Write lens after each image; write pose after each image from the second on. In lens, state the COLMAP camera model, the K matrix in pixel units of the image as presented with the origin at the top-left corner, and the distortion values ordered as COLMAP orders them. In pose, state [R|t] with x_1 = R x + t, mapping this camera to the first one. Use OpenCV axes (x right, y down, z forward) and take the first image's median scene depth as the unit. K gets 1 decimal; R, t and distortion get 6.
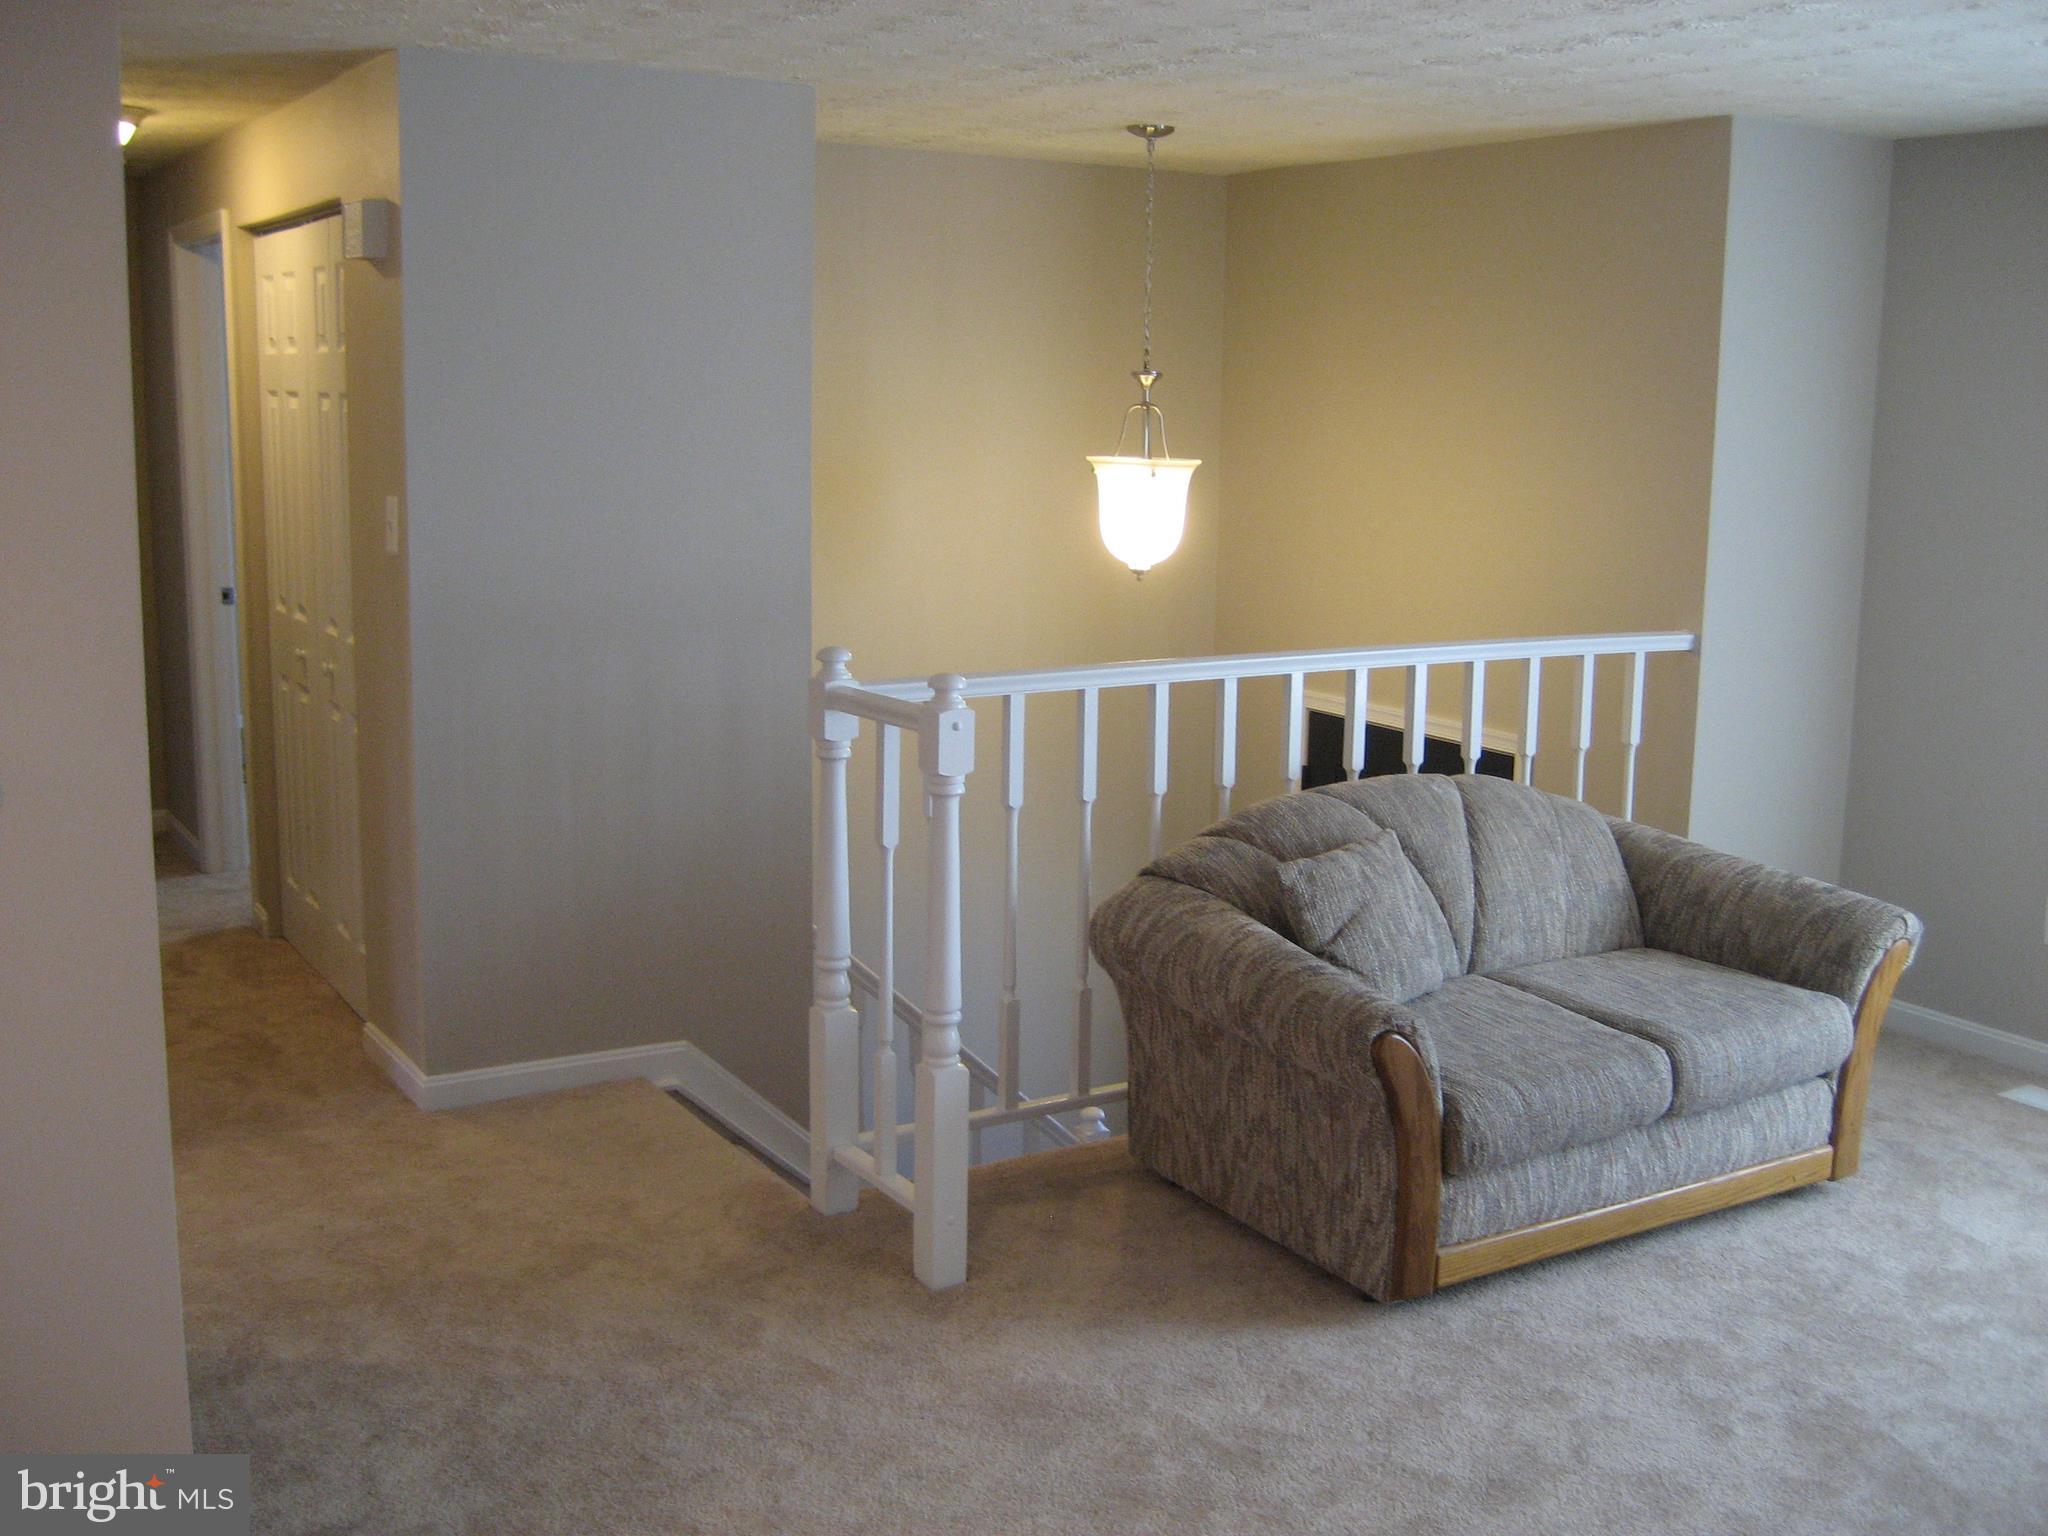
lens RADIAL K [[2135.1, 0, 1038.7], [0, 2135.1, 766.1], [0, 0, 1]] dist [-0.155869, 0.213275]
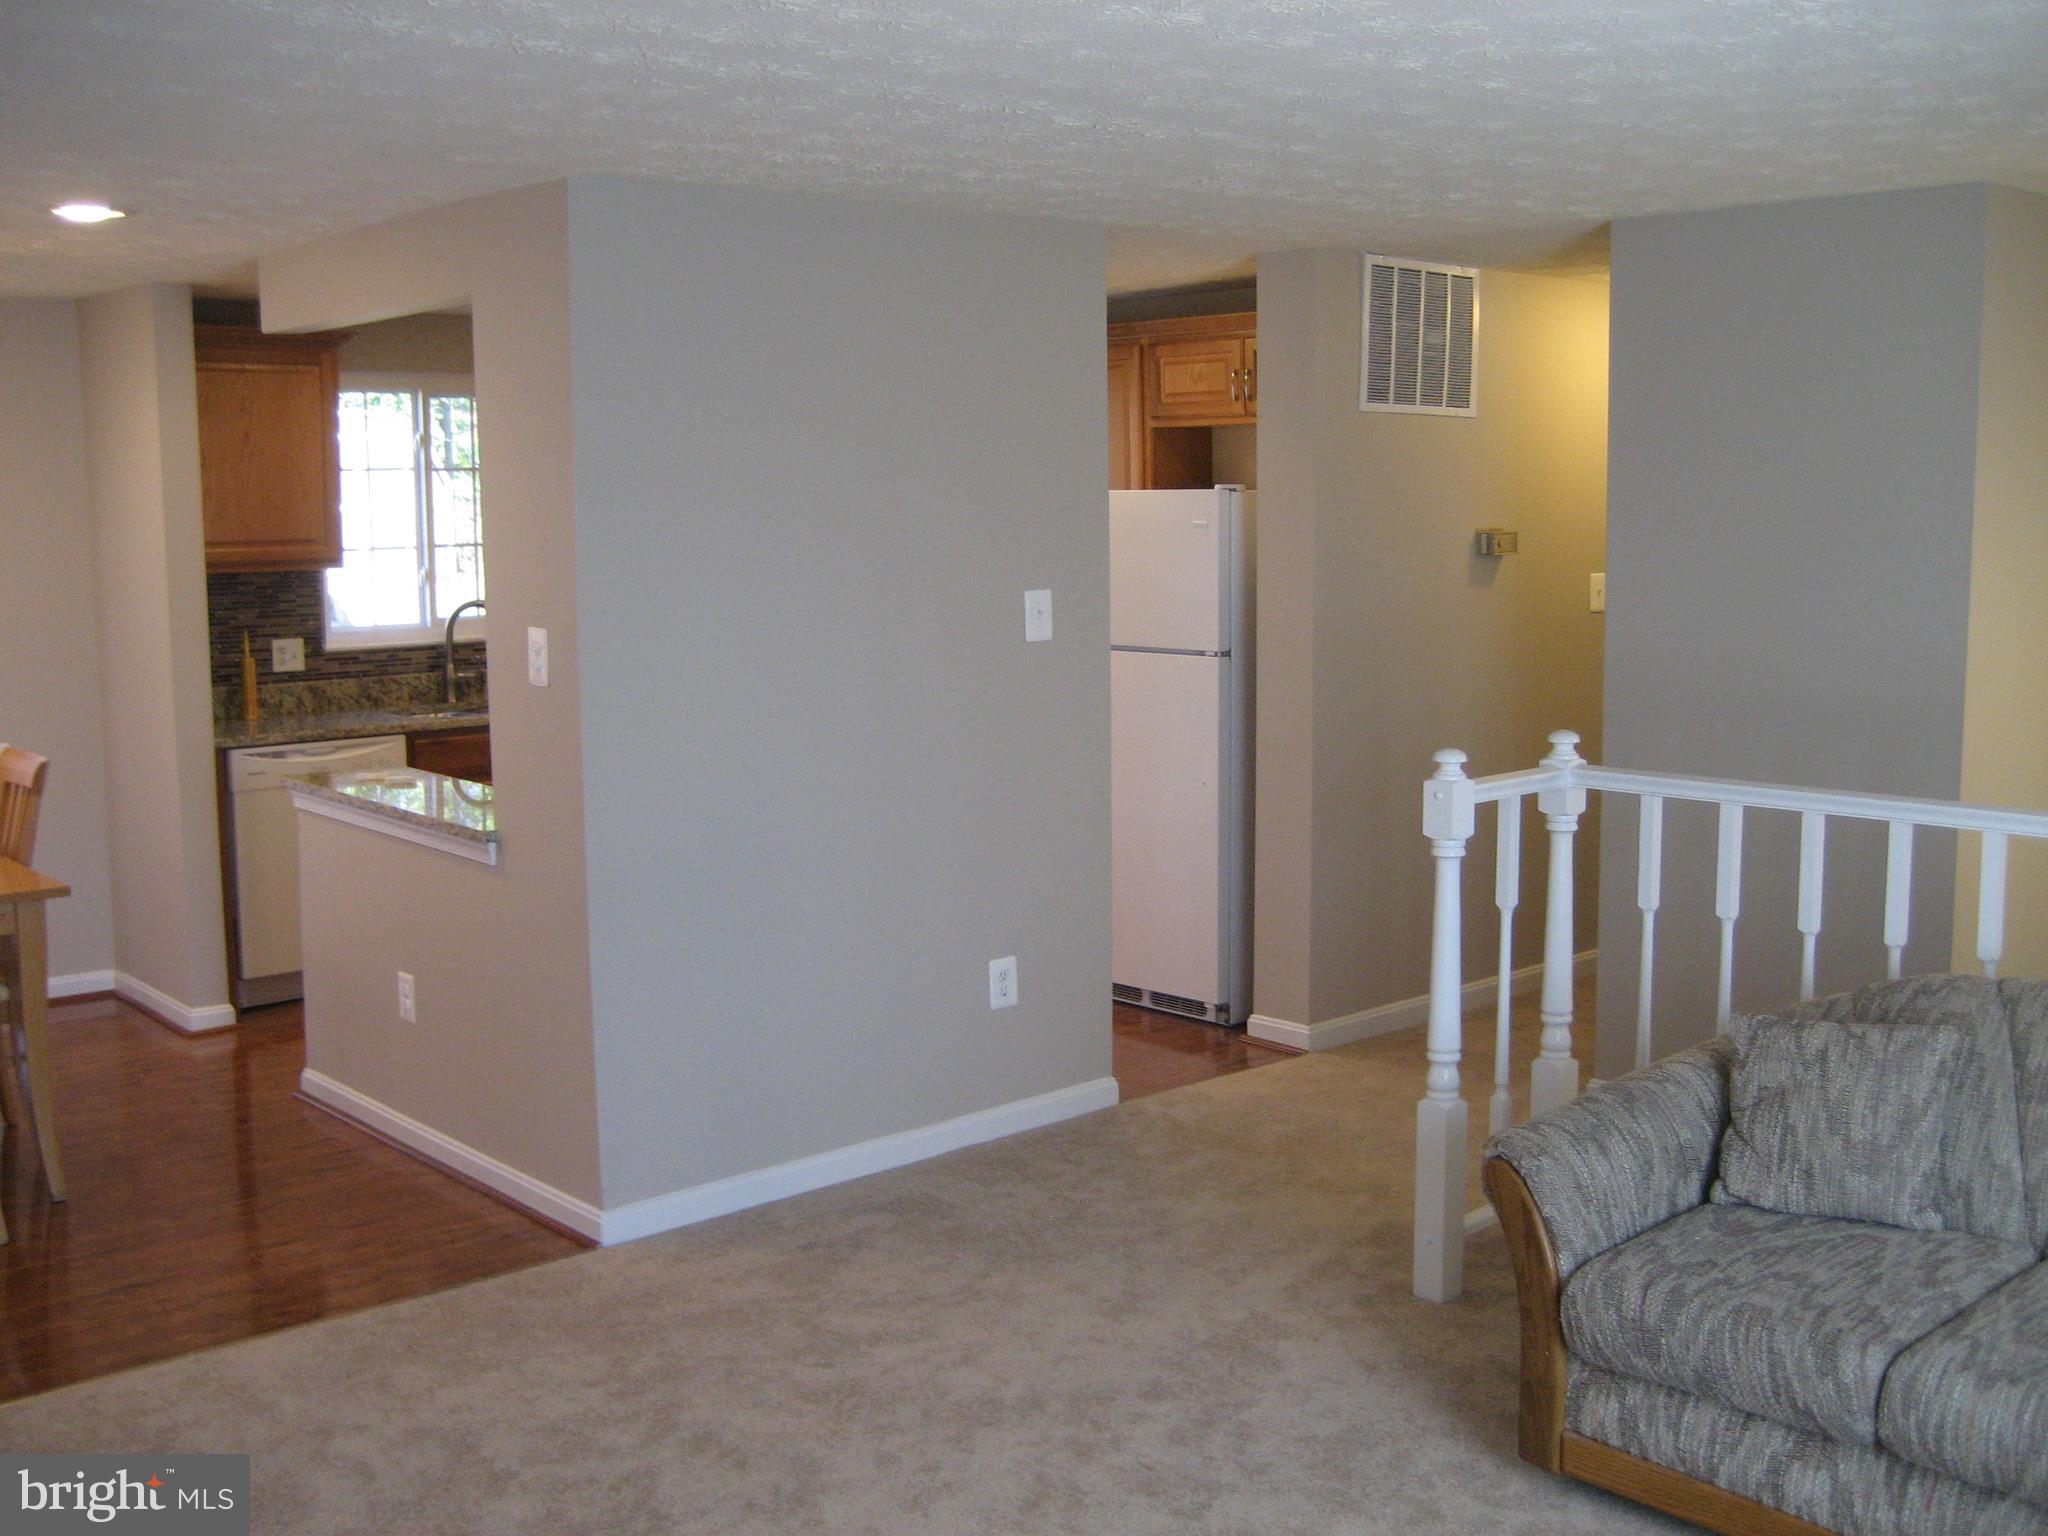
lens RADIAL K [[2135.1, 0, 1038.7], [0, 2135.1, 766.1], [0, 0, 1]] dist [-0.155869, 0.213275]
pose [[0.184433, 0.110996, -0.976557, 0.961621], [-0.158534, 0.983951, 0.081895, -0.087331], [0.969975, 0.139713, 0.199070, 0.539602]]
